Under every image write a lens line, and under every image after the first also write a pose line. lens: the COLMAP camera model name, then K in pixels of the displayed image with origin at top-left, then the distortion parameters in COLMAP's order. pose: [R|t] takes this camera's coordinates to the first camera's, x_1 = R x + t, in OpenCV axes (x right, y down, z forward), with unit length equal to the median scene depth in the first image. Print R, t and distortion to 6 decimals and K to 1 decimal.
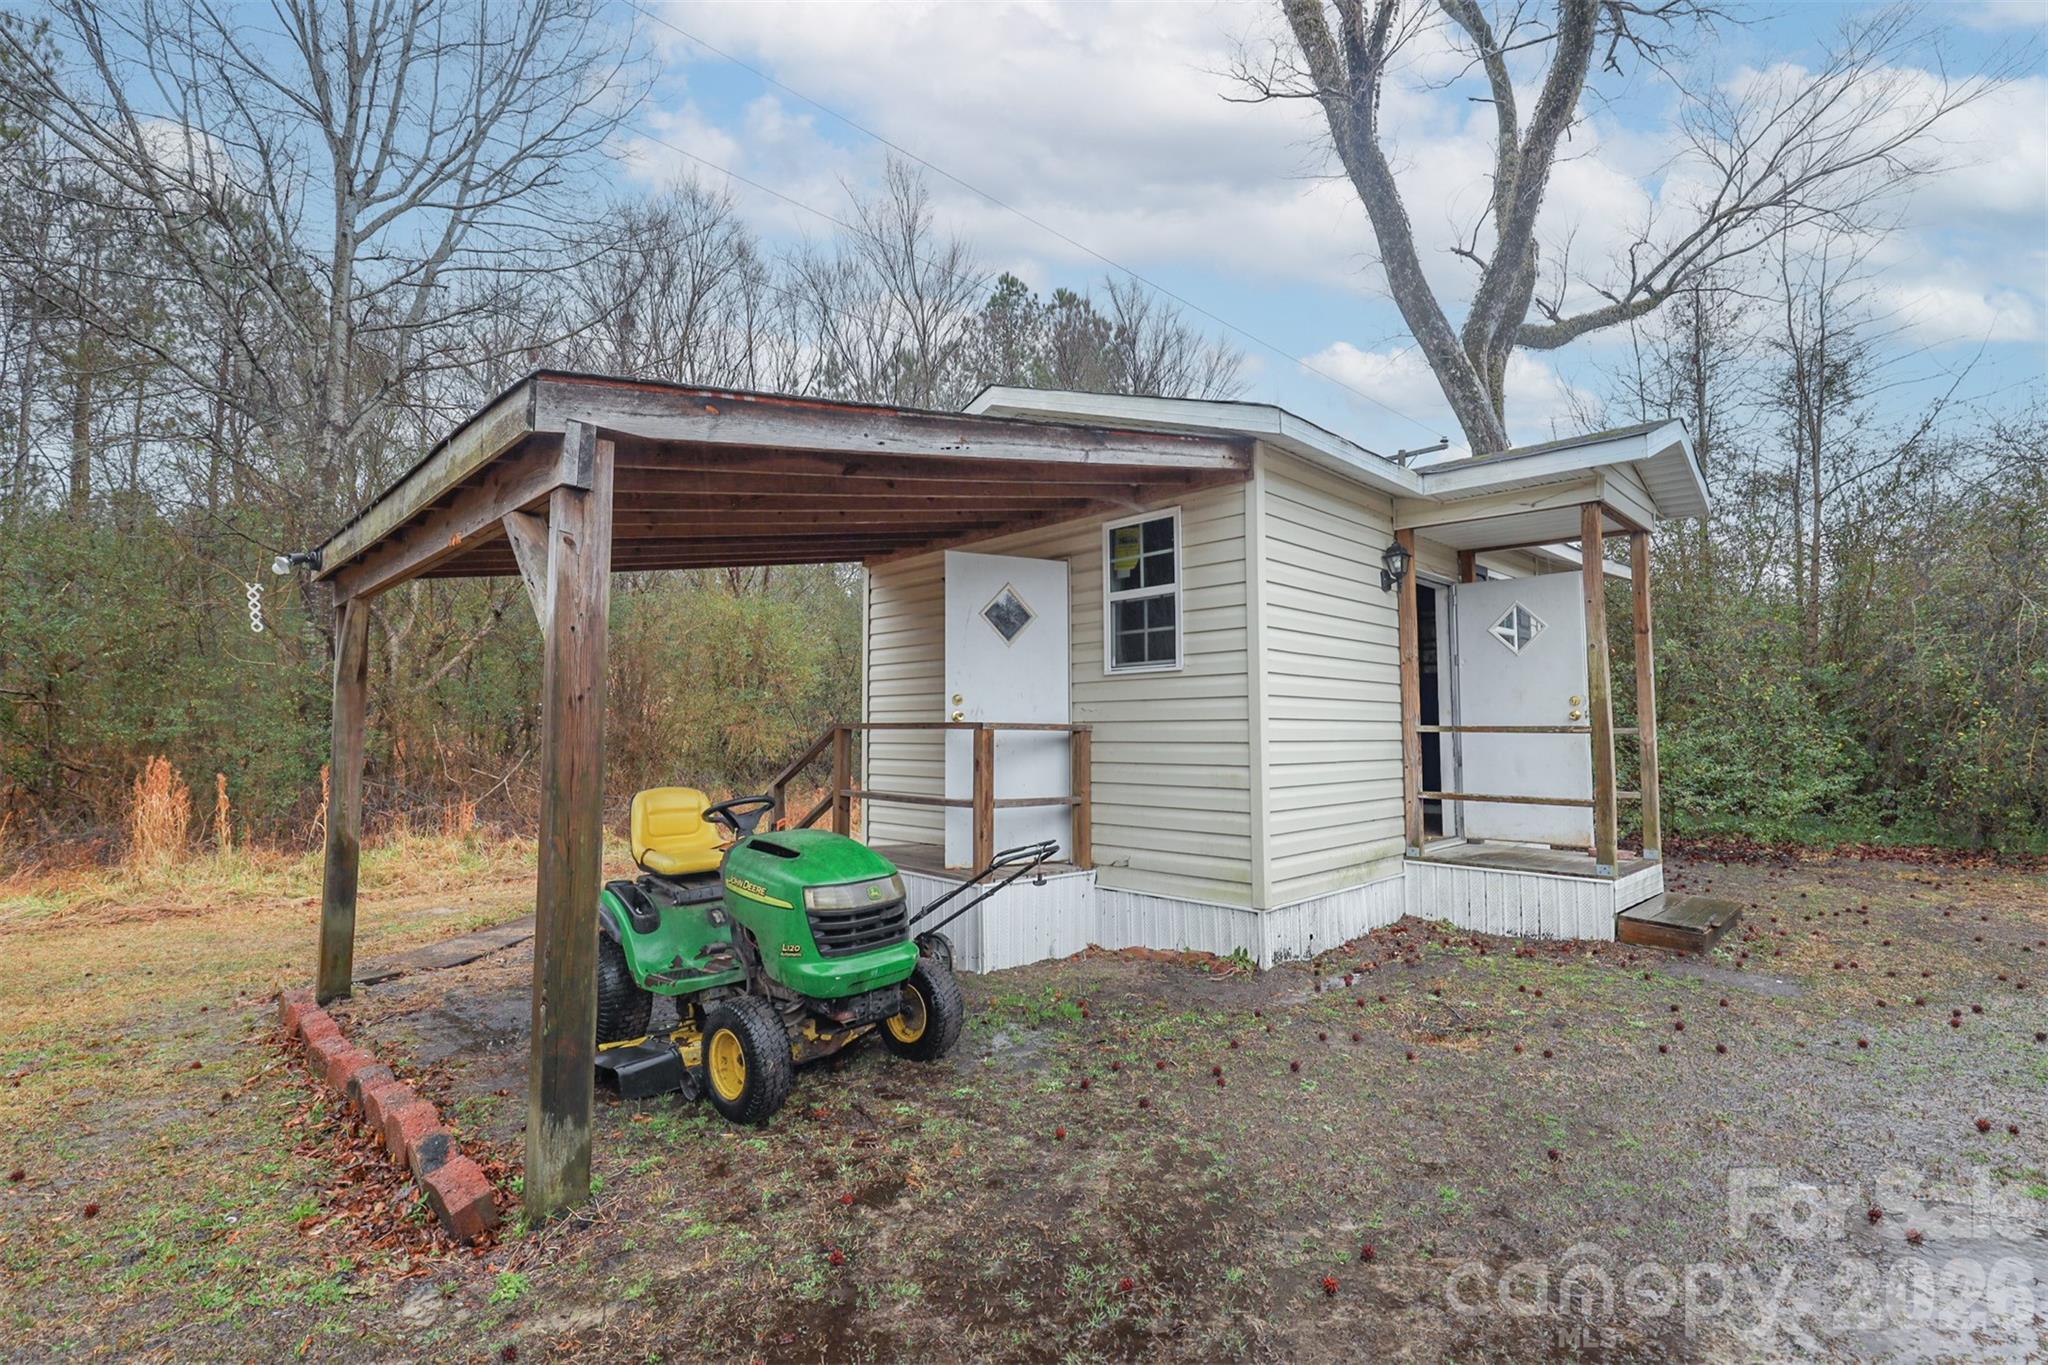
lens RADIAL K [[926.4, 0, 1016.3], [0, 926.4, 675.7], [0, 0, 1]] dist [-0.002381, -0.000065]
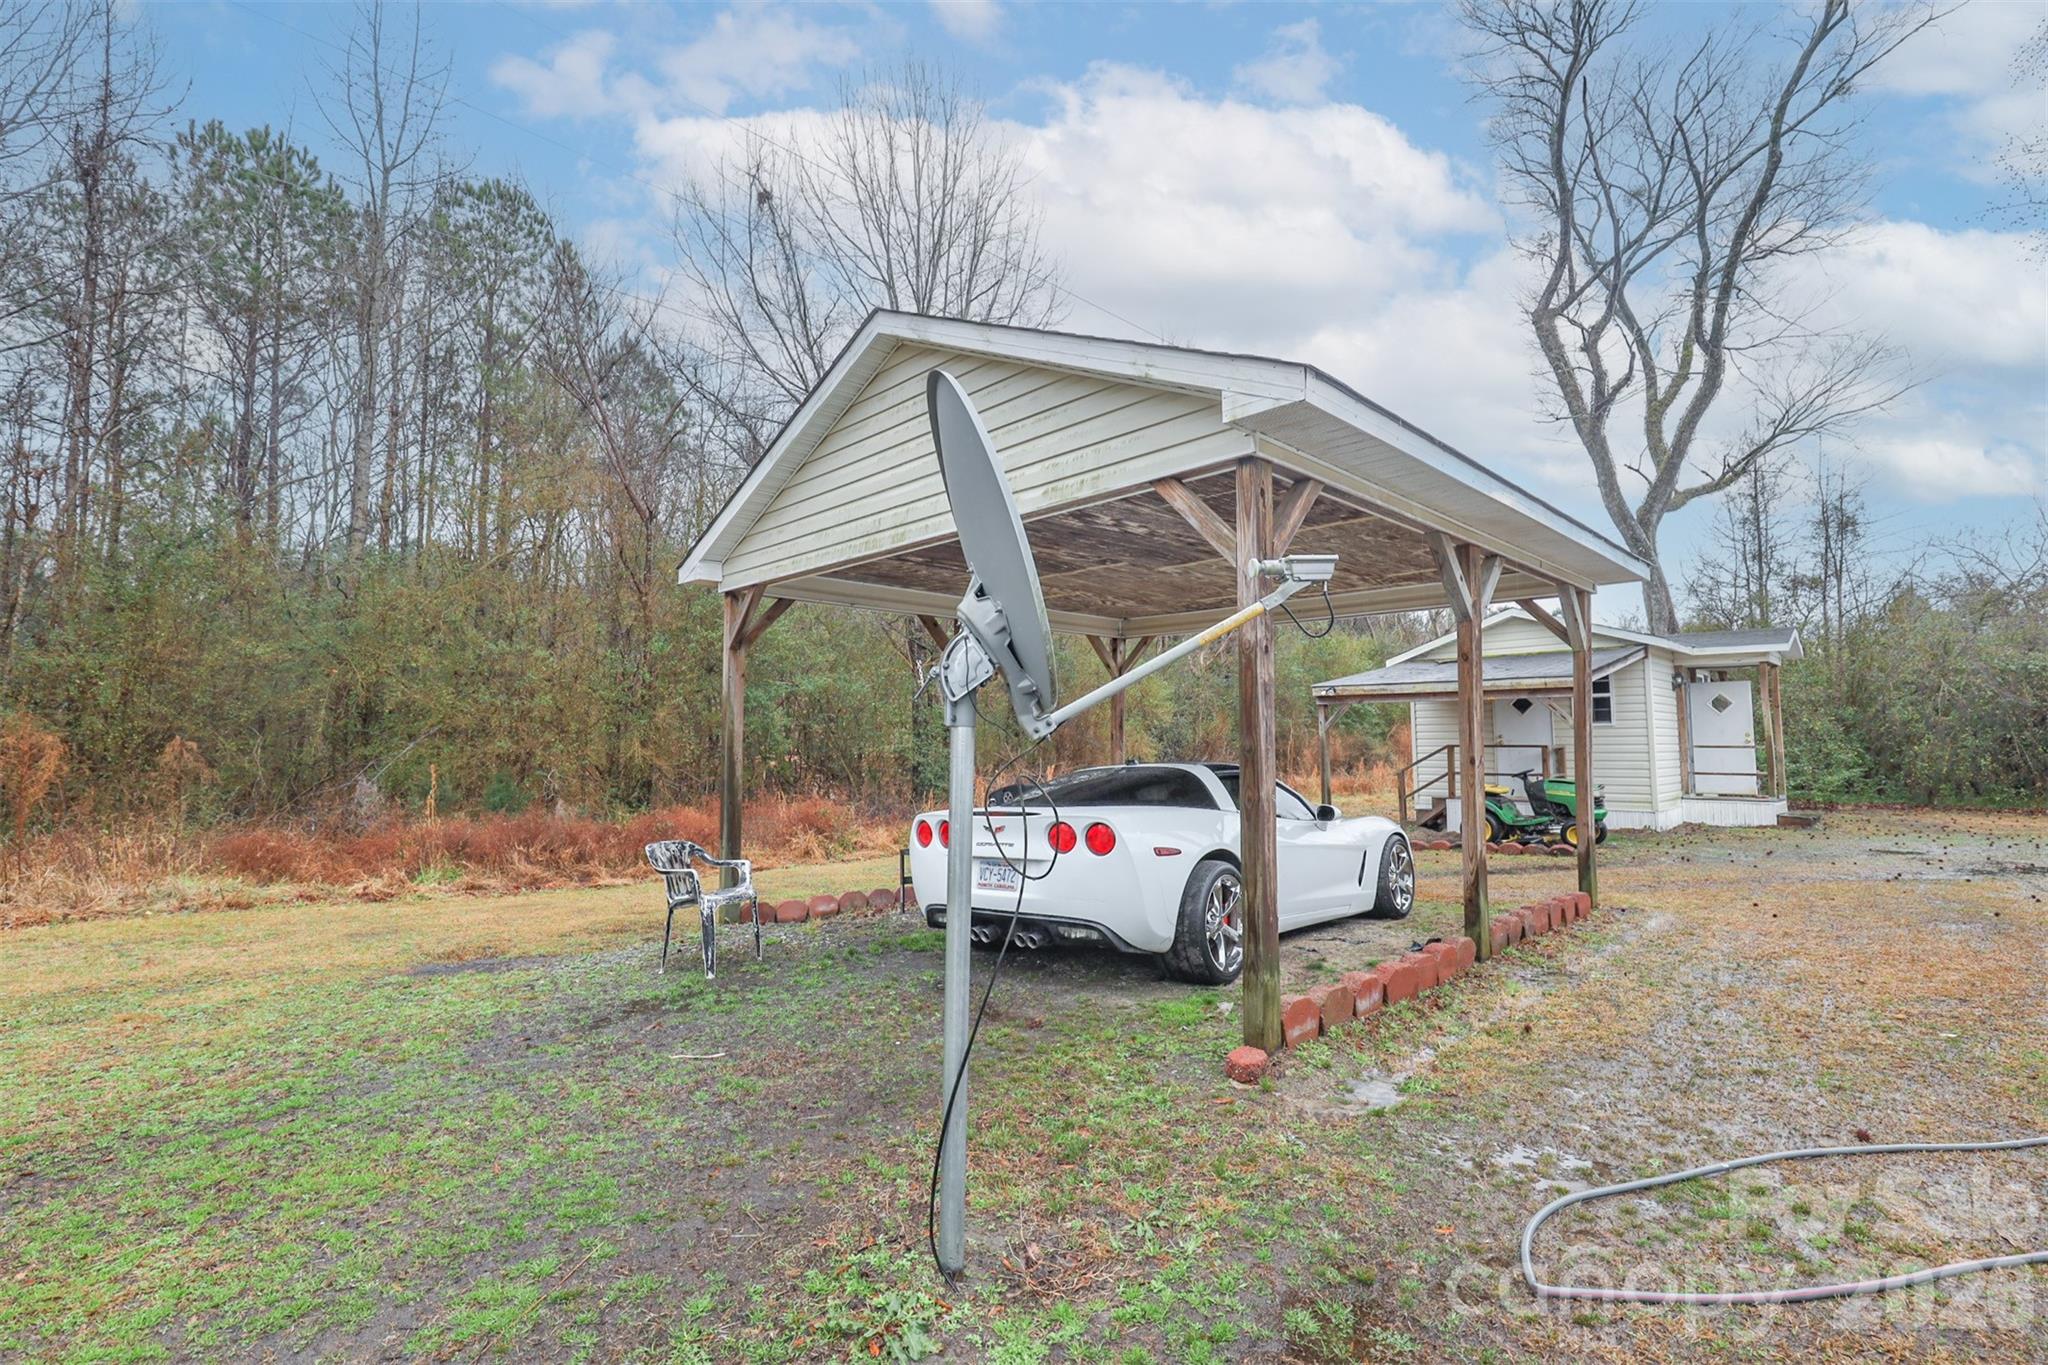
lens RADIAL K [[926.4, 0, 1016.3], [0, 926.4, 675.7], [0, 0, 1]] dist [-0.002381, -0.000065]
pose [[0.999979, -0.002969, -0.005831, -0.862451], [0.002892, 0.999909, -0.013185, -0.066652], [0.005869, 0.013168, 0.999896, -0.956485]]
